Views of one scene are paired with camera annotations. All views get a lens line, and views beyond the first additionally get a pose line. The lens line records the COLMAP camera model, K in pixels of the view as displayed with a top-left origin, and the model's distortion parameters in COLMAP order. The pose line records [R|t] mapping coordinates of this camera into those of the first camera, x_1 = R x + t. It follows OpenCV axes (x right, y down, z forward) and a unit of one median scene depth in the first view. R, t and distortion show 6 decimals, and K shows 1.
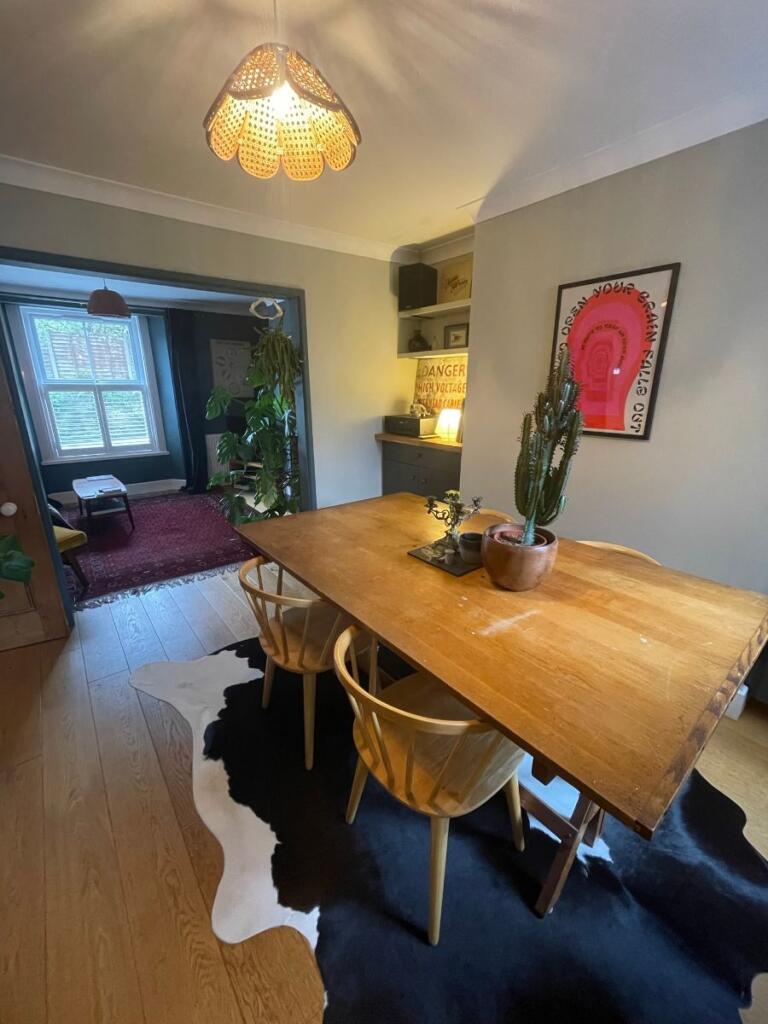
lens RADIAL K [[413.6, 0, 382.8], [0, 413.6, 512.9], [0, 0, 1]] dist [-0.002350, -0.000675]
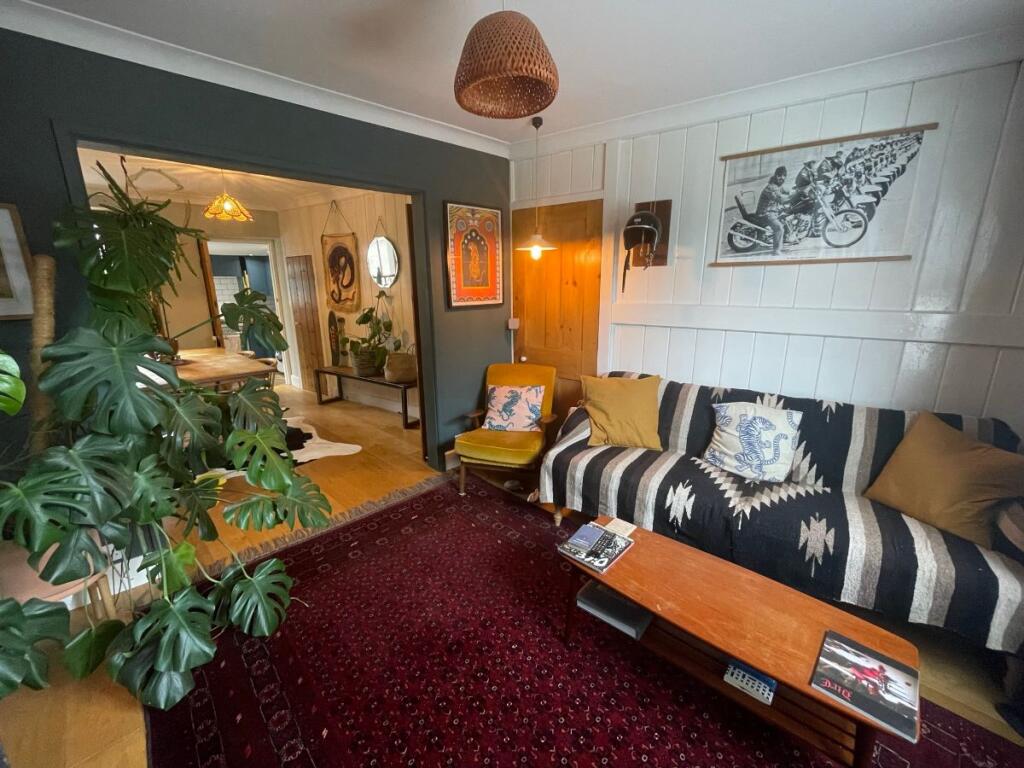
lens RADIAL K [[413.6, 0, 509.3], [0, 413.6, 381.0], [0, 0, 1]] dist [-0.002350, -0.000675]
pose [[-0.991742, 0.031861, -0.124231, -1.080138], [-0.036454, 0.858666, 0.511237, -0.811295], [0.122962, 0.511544, -0.850413, 2.552444]]
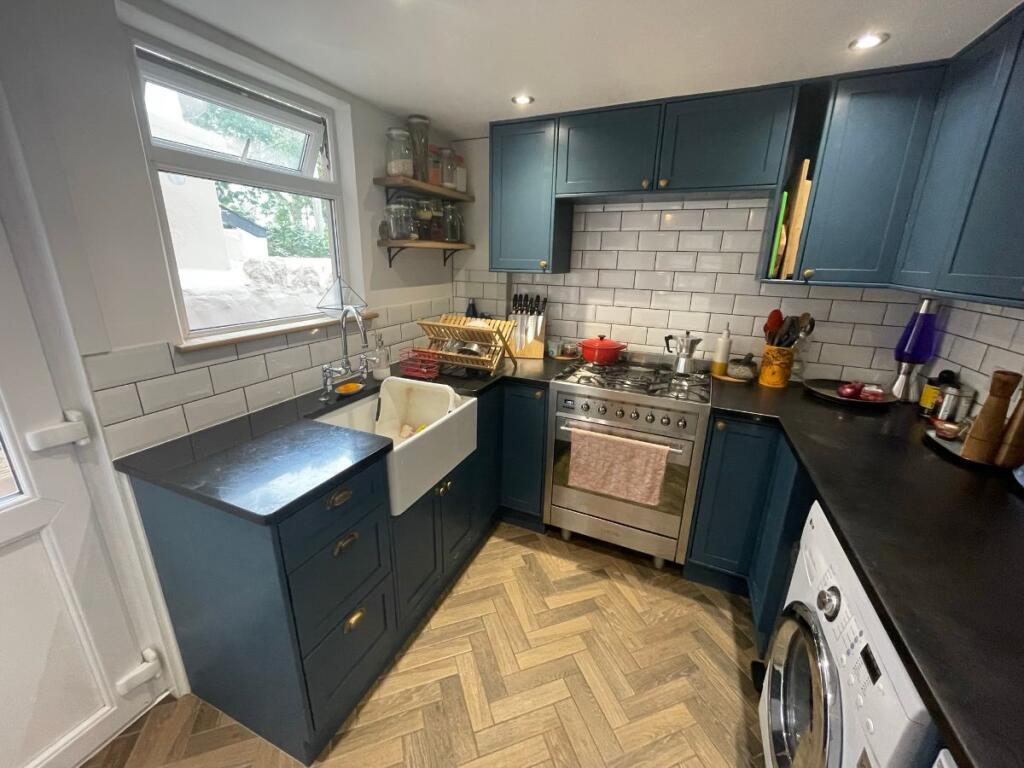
lens RADIAL K [[413.6, 0, 515.8], [0, 413.6, 381.0], [0, 0, 1]] dist [-0.002350, -0.000675]
pose [[-0.446262, -0.275092, 0.851572, 0.304439], [0.244653, 0.877827, 0.411783, 0.267372], [-0.860811, 0.392103, -0.324438, -0.633394]]
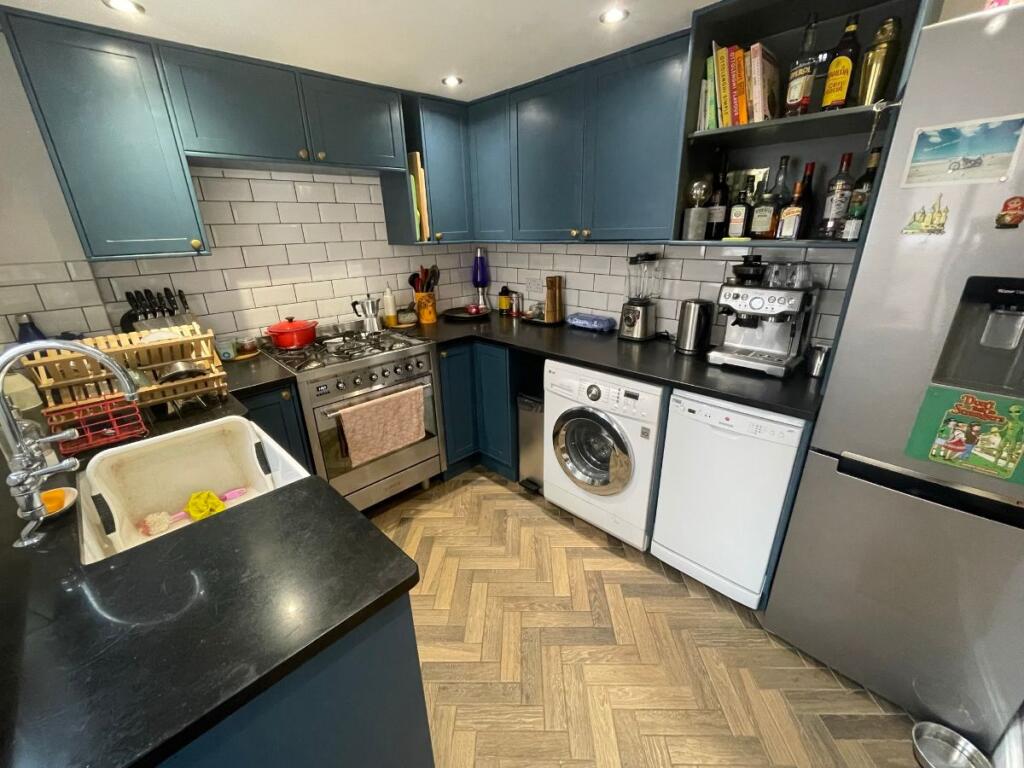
lens RADIAL K [[413.6, 0, 511.9], [0, 413.6, 379.5], [0, 0, 1]] dist [-0.002350, -0.000675]
pose [[-0.994954, 0.046532, -0.088887, 0.723007], [-0.017199, 0.793731, 0.608026, 0.166293], [0.098845, 0.606487, -0.788926, -0.291494]]
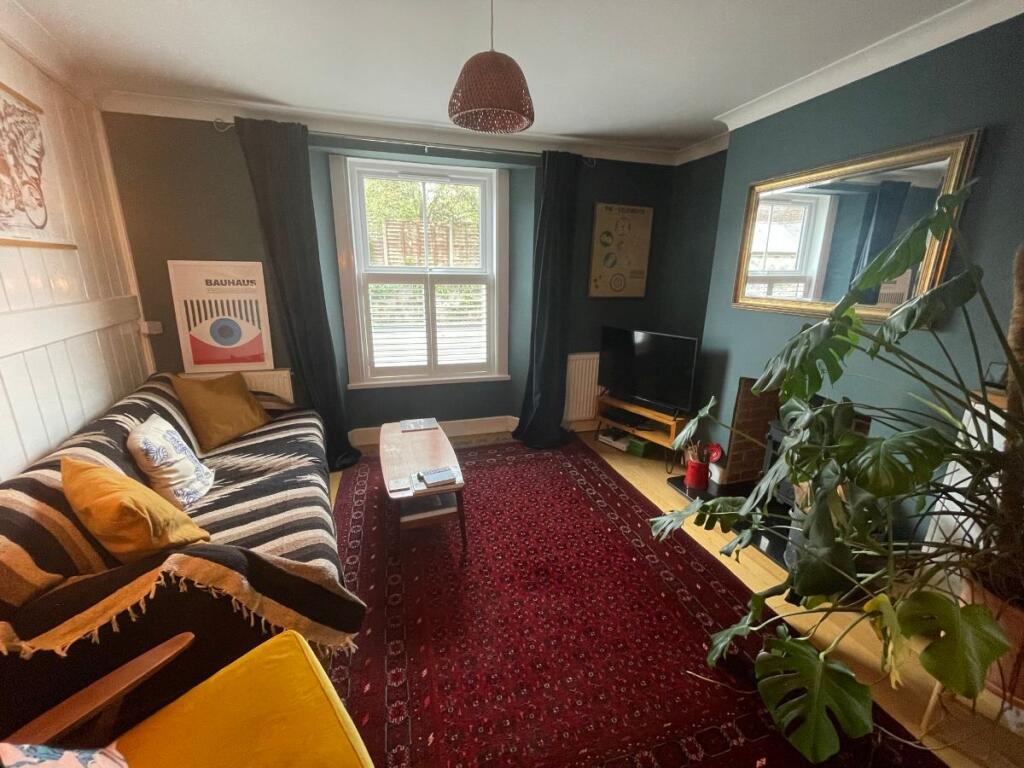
lens RADIAL K [[413.6, 0, 506.2], [0, 413.6, 381.7], [0, 0, 1]] dist [-0.002350, -0.000675]
pose [[0.930053, 0.100682, -0.353361, -0.816913], [-0.116607, 0.992888, -0.024014, -0.344735], [0.348430, 0.063539, 0.935179, 1.078534]]
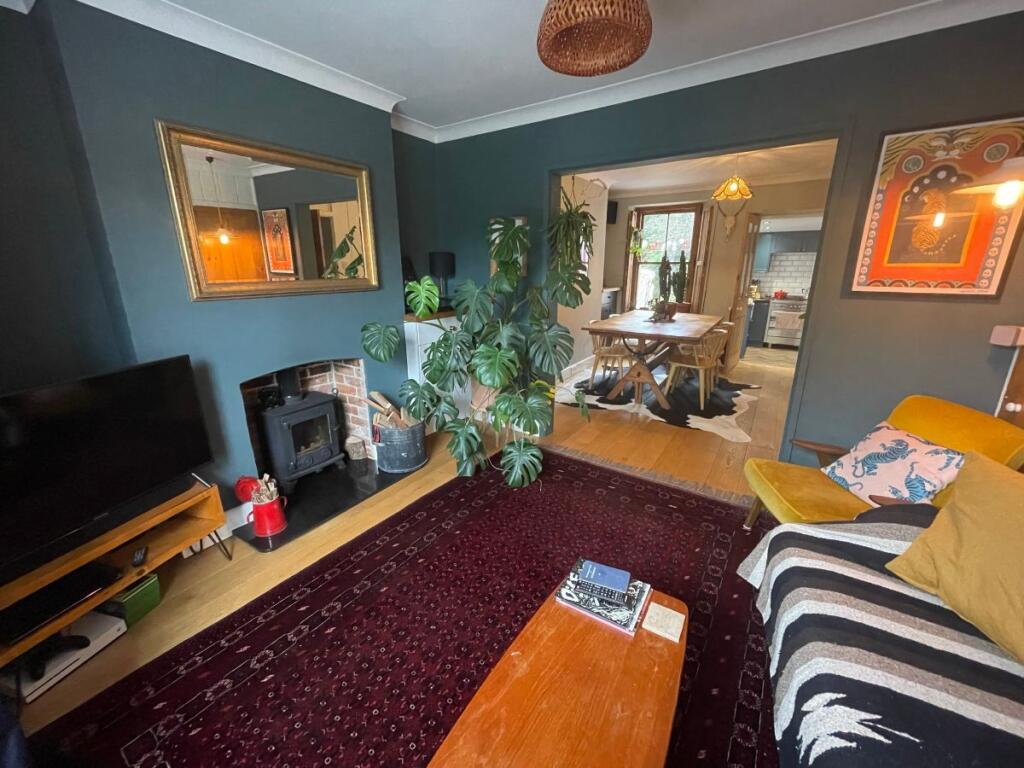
lens RADIAL K [[413.6, 0, 513.0], [0, 413.6, 379.1], [0, 0, 1]] dist [-0.002350, -0.000675]
pose [[-0.317165, -0.264821, 0.910646, -1.802152], [0.280480, 0.891074, 0.356817, -0.680219], [-0.905946, 0.368587, -0.208341, 2.178147]]
